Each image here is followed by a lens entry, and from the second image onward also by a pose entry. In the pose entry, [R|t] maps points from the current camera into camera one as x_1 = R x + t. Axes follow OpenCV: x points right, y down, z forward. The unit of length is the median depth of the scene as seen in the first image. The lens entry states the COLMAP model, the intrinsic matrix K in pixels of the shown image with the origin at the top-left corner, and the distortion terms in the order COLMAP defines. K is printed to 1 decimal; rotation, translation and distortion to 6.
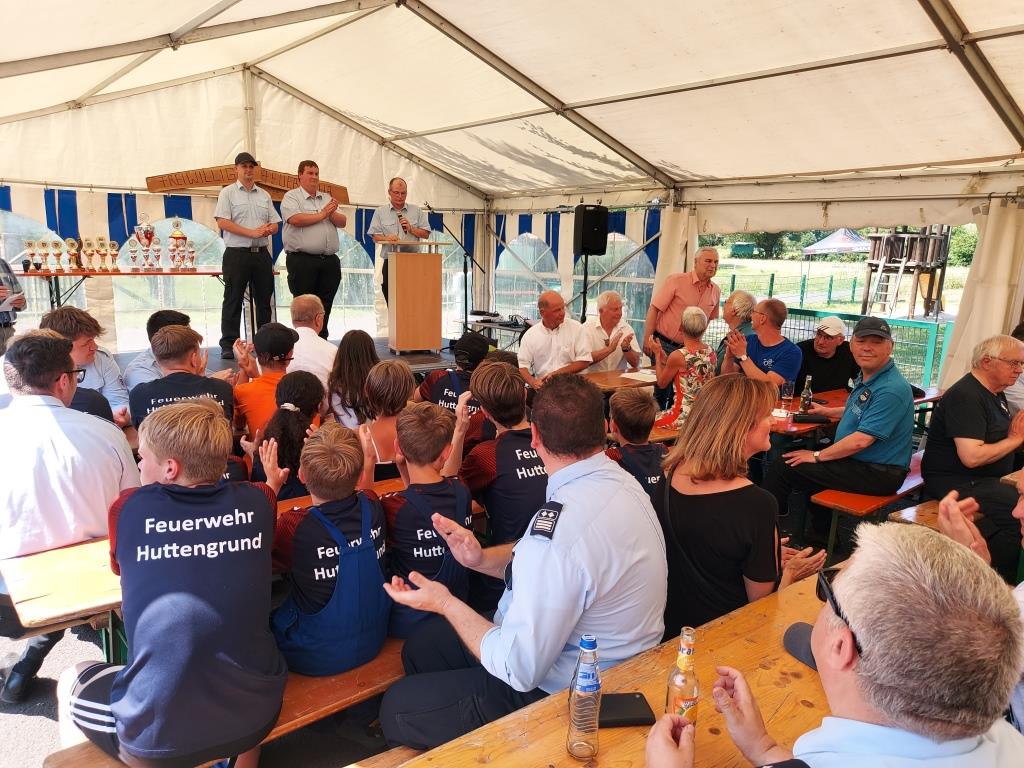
lens RADIAL K [[745.3, 0, 501.2], [0, 745.3, 392.3], [0, 0, 1]] dist [0.067184, -0.054631]
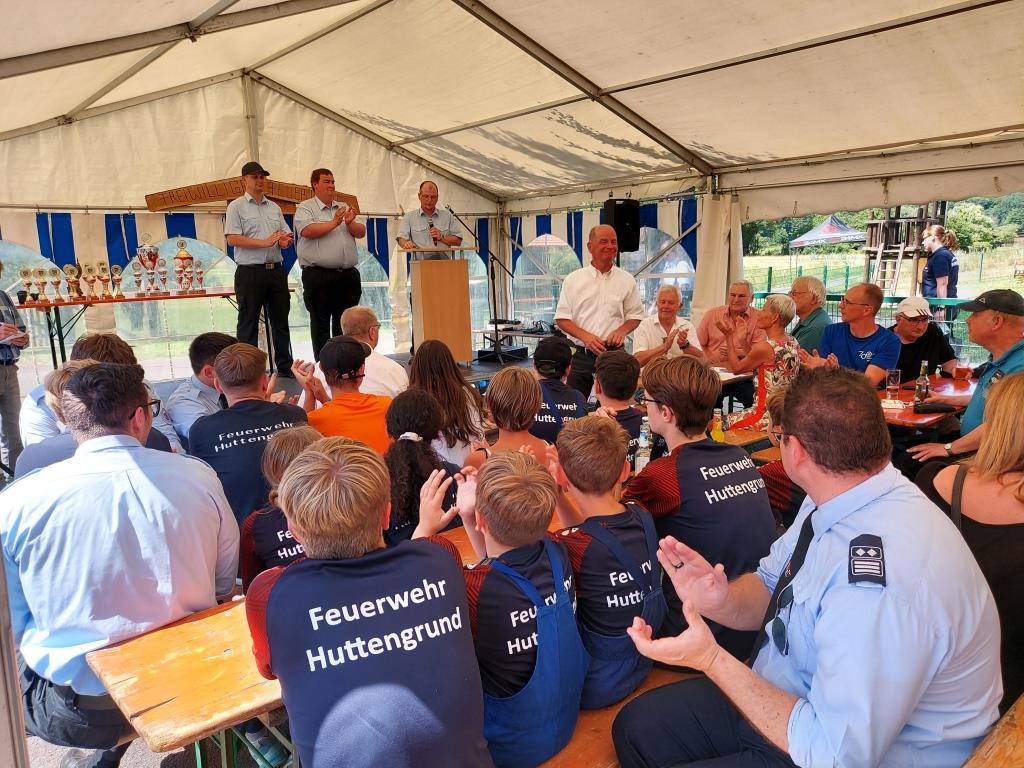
lens RADIAL K [[745.3, 0, 505.2], [0, 745.3, 391.8], [0, 0, 1]] dist [0.067184, -0.054631]
pose [[0.997368, -0.064075, 0.033935, -0.078665], [0.064646, 0.997780, -0.015999, -0.001318], [-0.032835, 0.018150, 0.999296, 0.067975]]
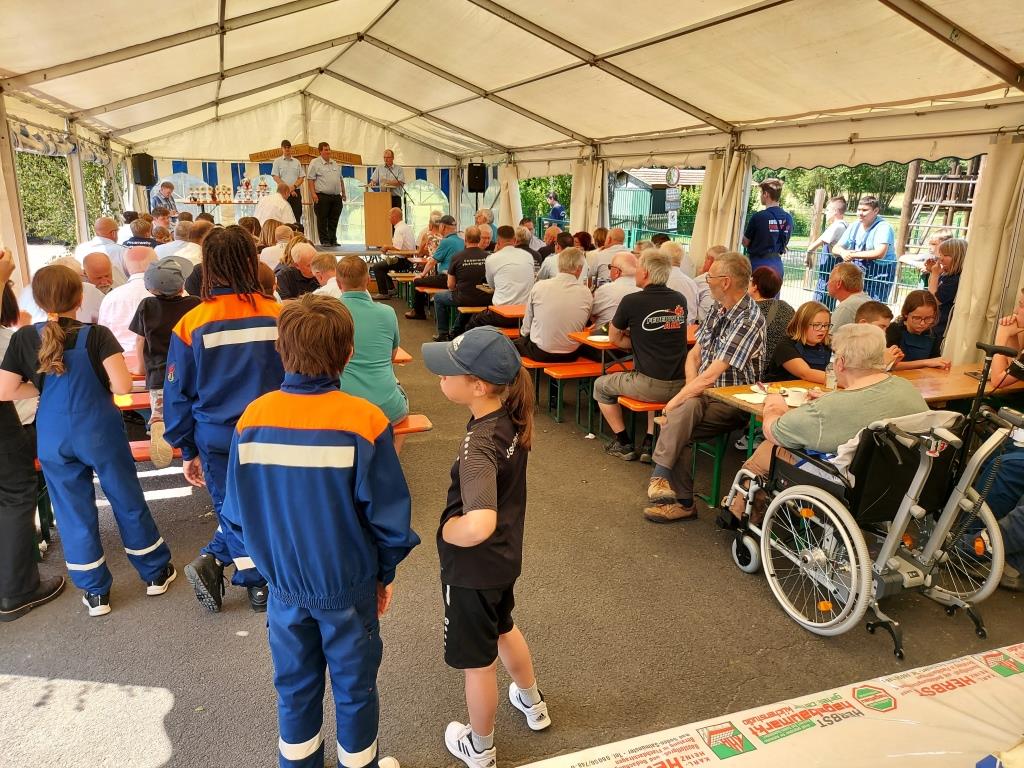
lens RADIAL K [[745.3, 0, 506.6], [0, 745.3, 379.6], [0, 0, 1]] dist [0.067184, -0.054631]
pose [[0.952779, 0.061701, -0.297331, 0.784620], [-0.048205, 0.997456, 0.052519, 0.163970], [0.299815, -0.035706, 0.953329, -0.683966]]
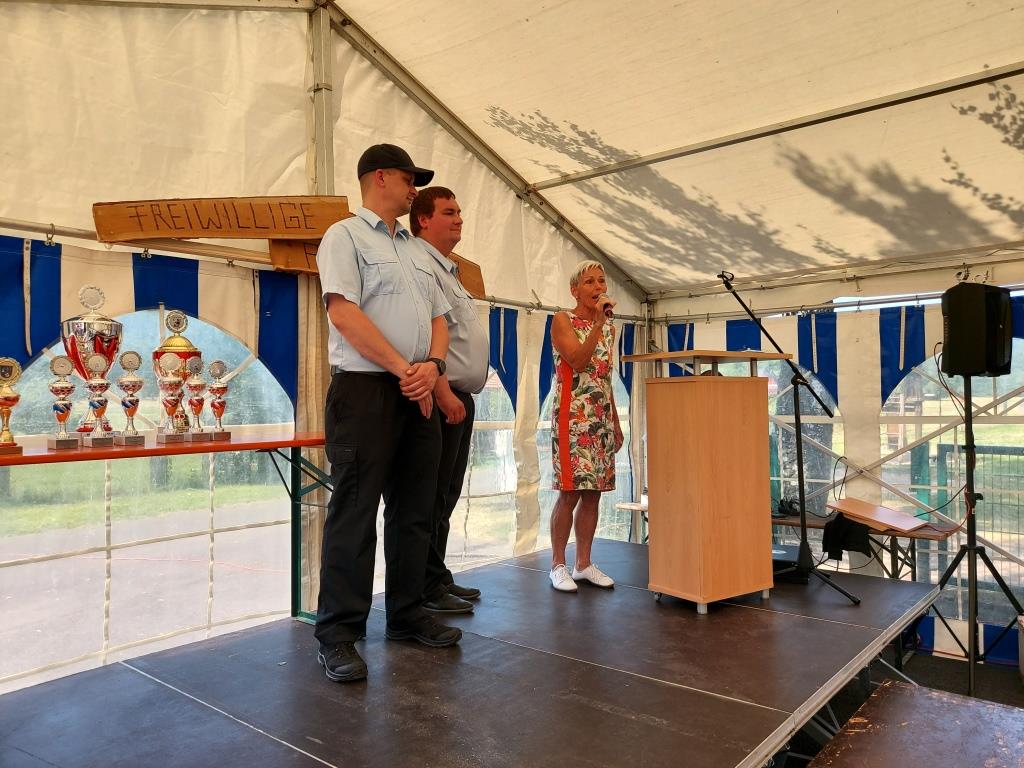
lens RADIAL K [[745.3, 0, 504.2], [0, 745.3, 389.9], [0, 0, 1]] dist [0.067184, -0.054631]
pose [[0.974258, -0.030022, 0.223428, -0.358710], [0.076168, 0.976646, -0.200899, -0.100327], [-0.212179, 0.212745, 0.953792, 0.616014]]
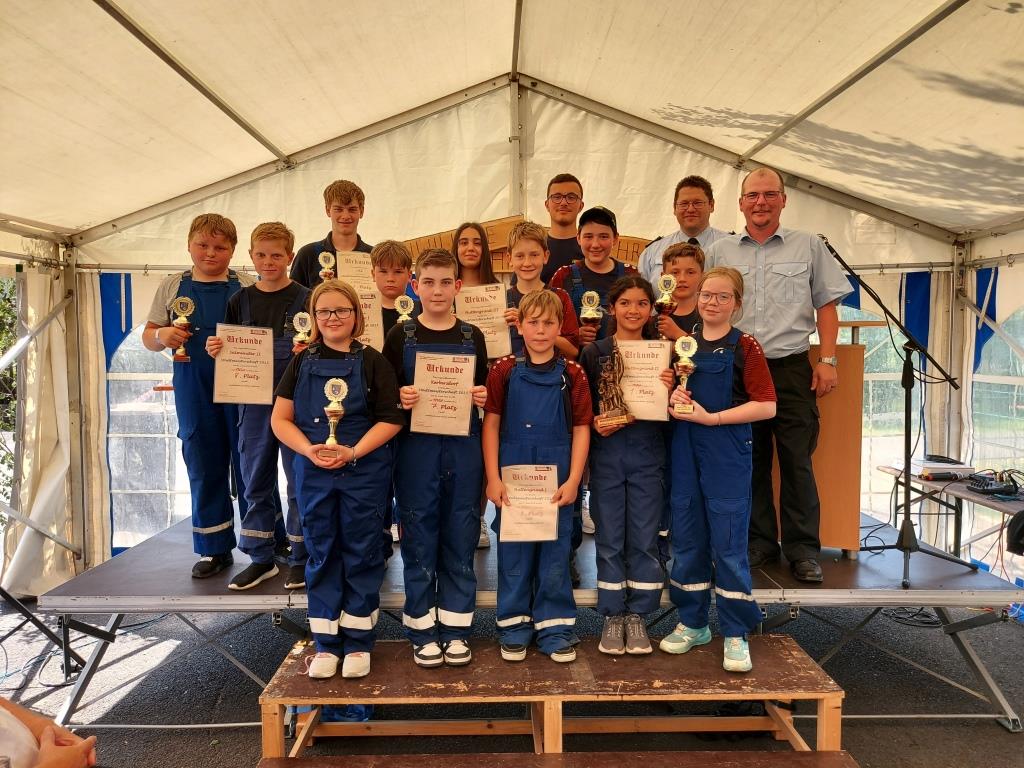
lens RADIAL K [[745.3, 0, 506.1], [0, 745.3, 391.0], [0, 0, 1]] dist [0.067184, -0.054631]
pose [[0.806225, 0.006926, -0.591568, 0.054538], [-0.092043, 0.989224, -0.113859, -0.087062], [0.584405, 0.146246, 0.798175, 0.538577]]
